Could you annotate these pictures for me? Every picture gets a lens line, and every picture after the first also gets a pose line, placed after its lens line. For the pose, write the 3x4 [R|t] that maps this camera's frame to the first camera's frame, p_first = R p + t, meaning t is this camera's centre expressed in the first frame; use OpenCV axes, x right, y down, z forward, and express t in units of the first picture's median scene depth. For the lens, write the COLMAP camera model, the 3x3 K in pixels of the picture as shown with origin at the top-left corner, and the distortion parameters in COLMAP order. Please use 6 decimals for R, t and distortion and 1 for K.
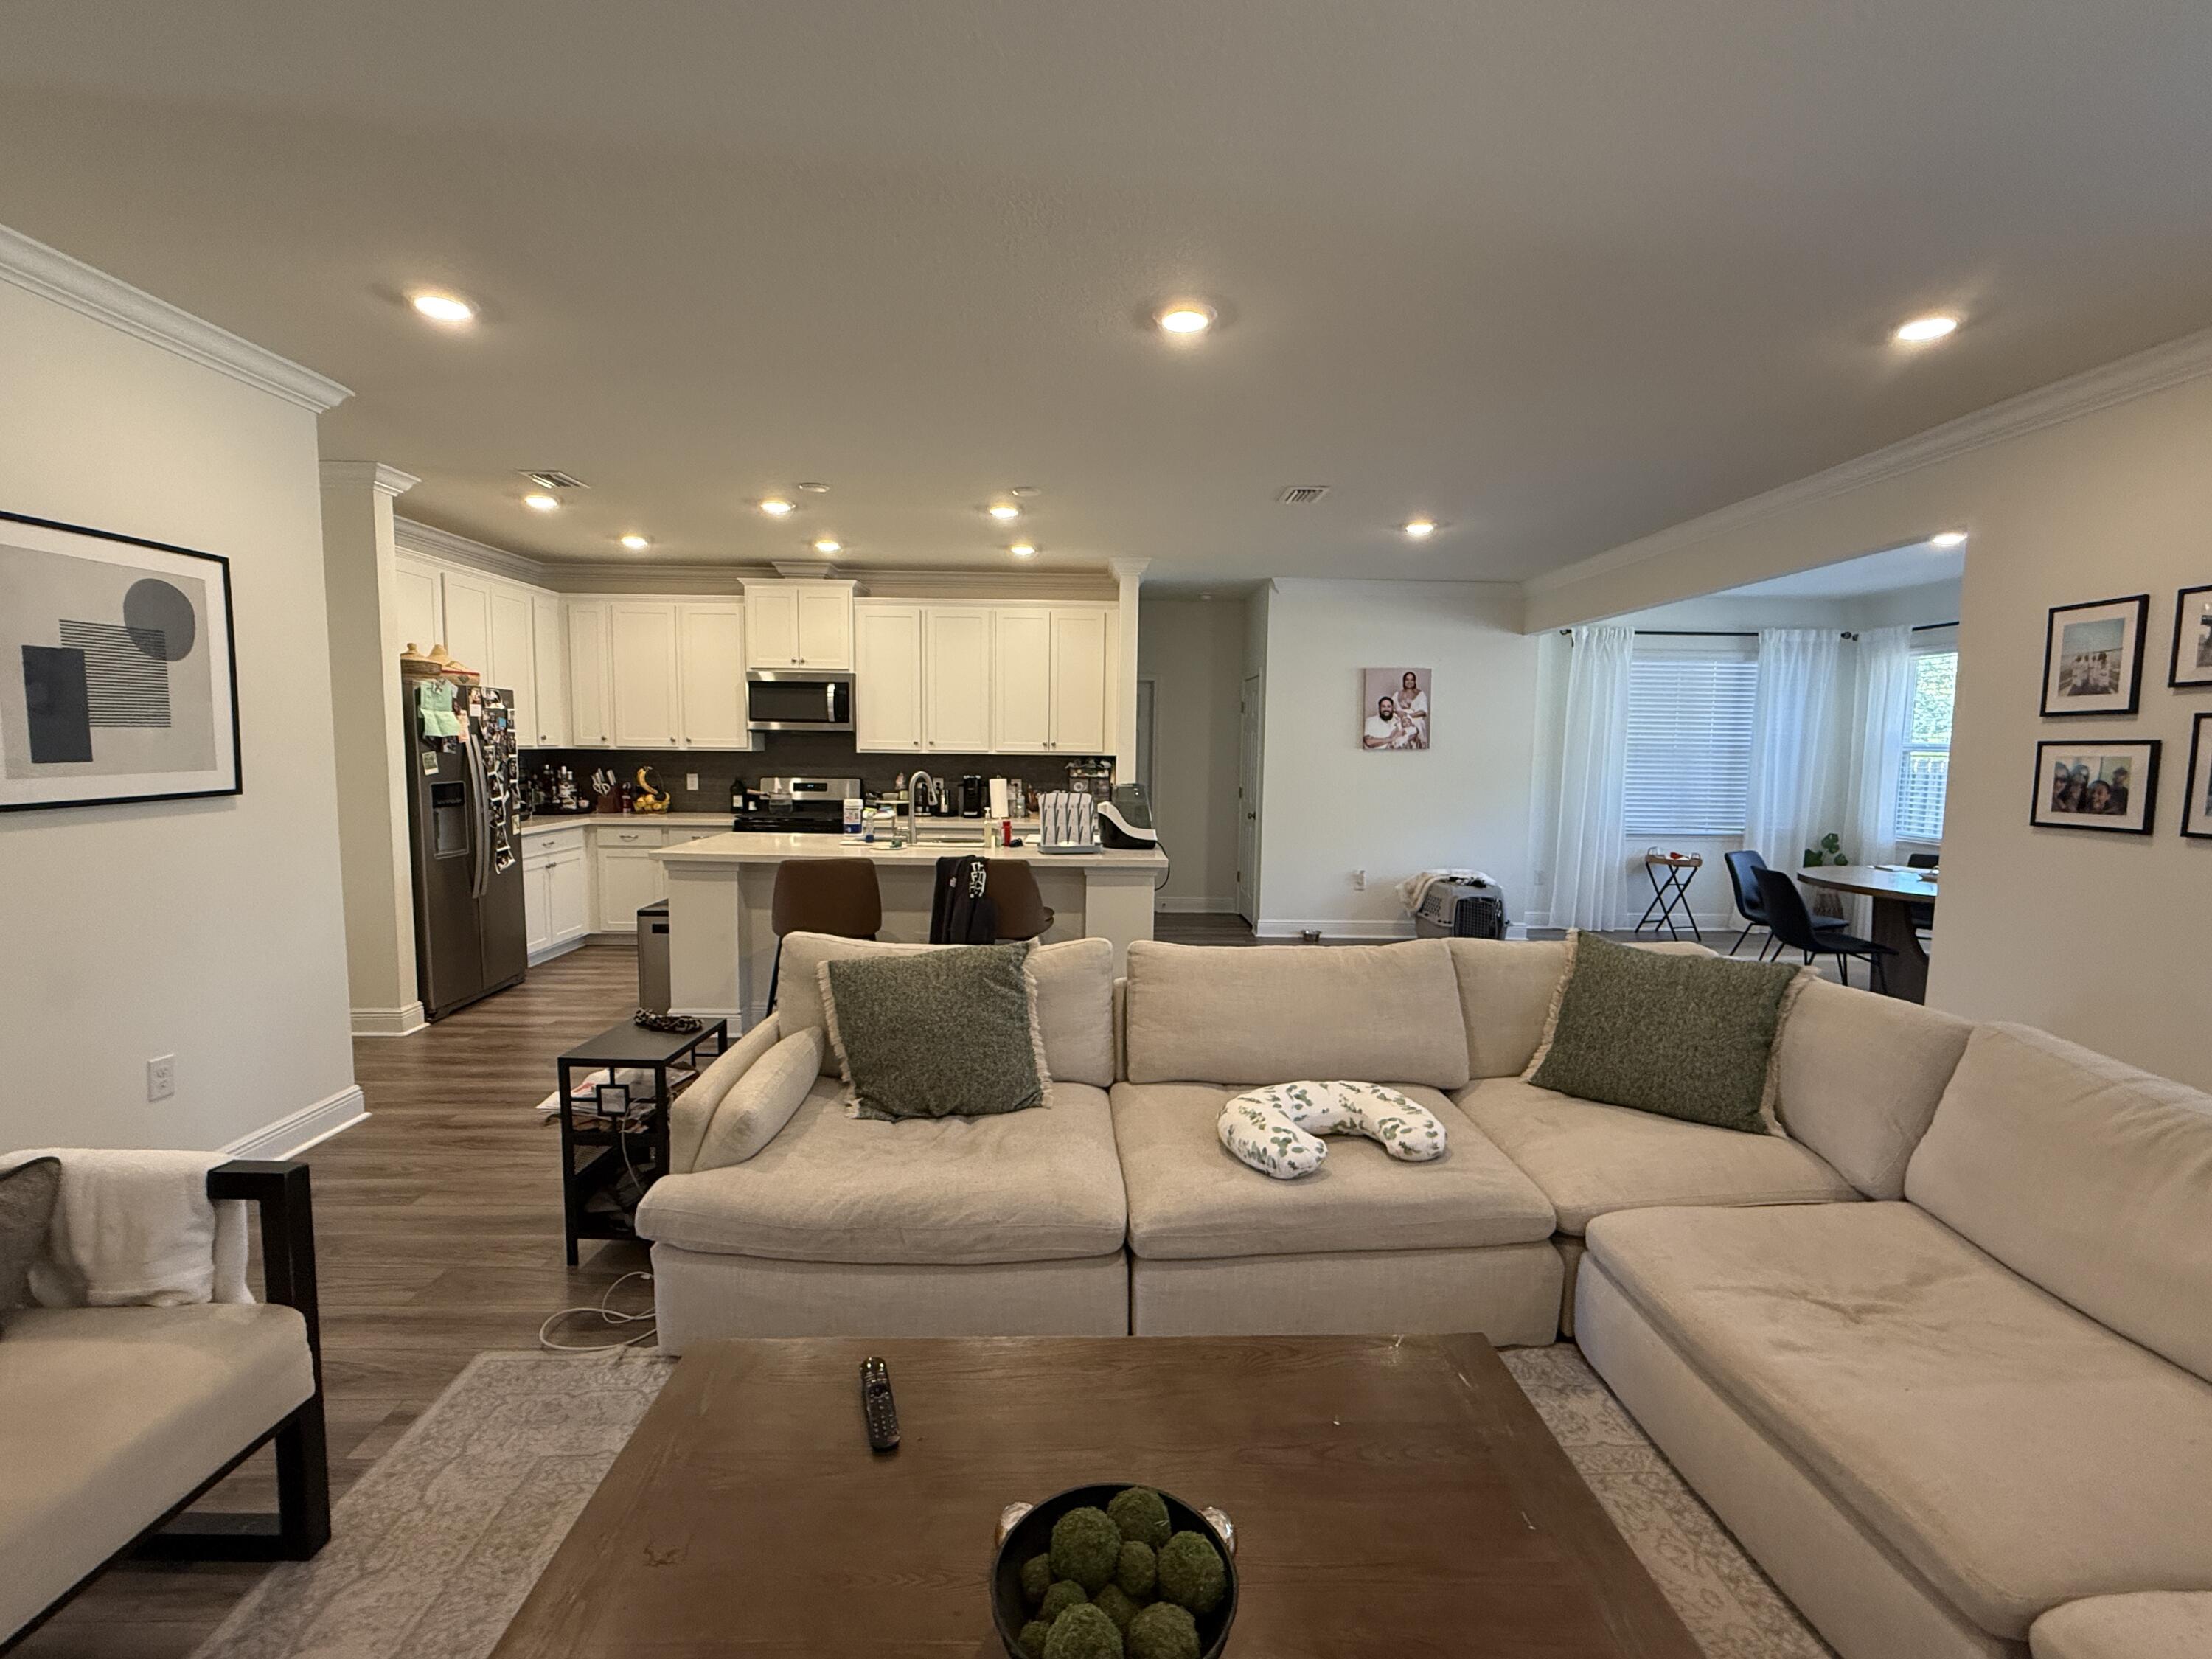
lens RADIAL K [[958.2, 0, 1103.0], [0, 958.2, 828.9], [0, 0, 1]] dist [-0.000174, 0.000210]
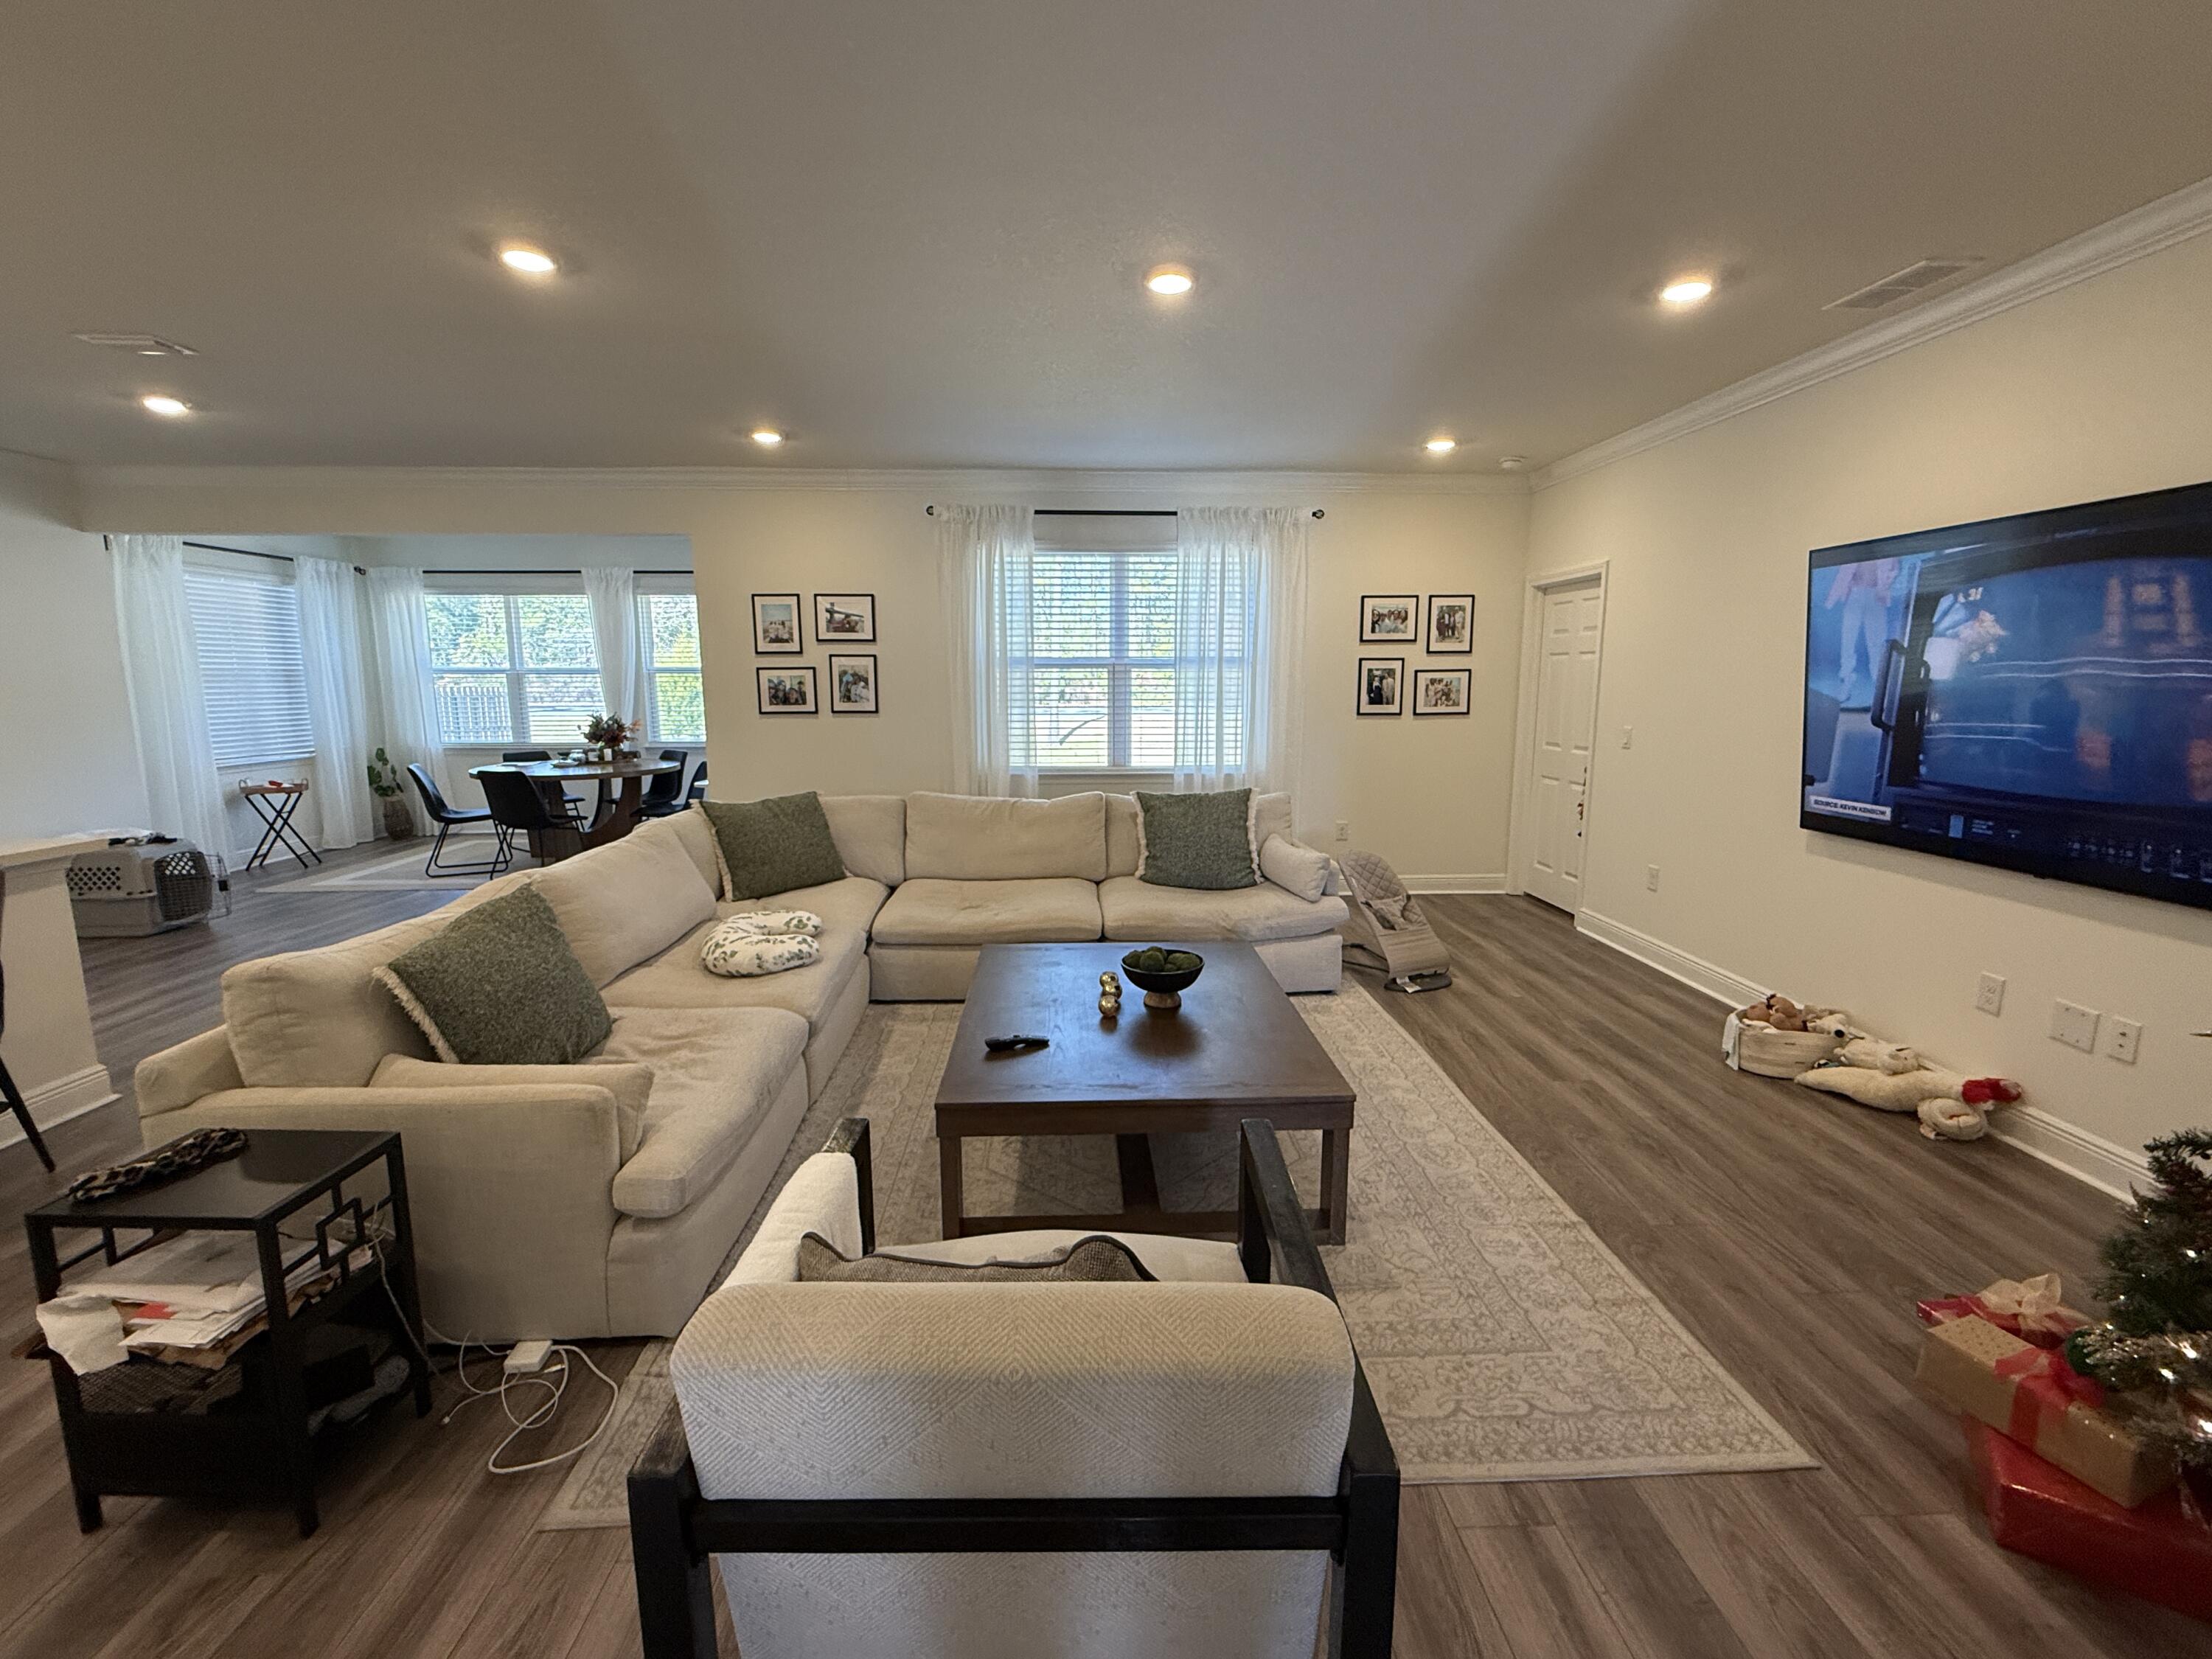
lens RADIAL K [[958.2, 0, 1096.5], [0, 958.2, 833.0], [0, 0, 1]] dist [-0.000174, 0.000210]
pose [[-0.005411, -0.173800, 0.984766, -0.432297], [0.088416, 0.980840, 0.173593, -0.020461], [-0.996069, 0.088009, 0.010059, 0.177481]]
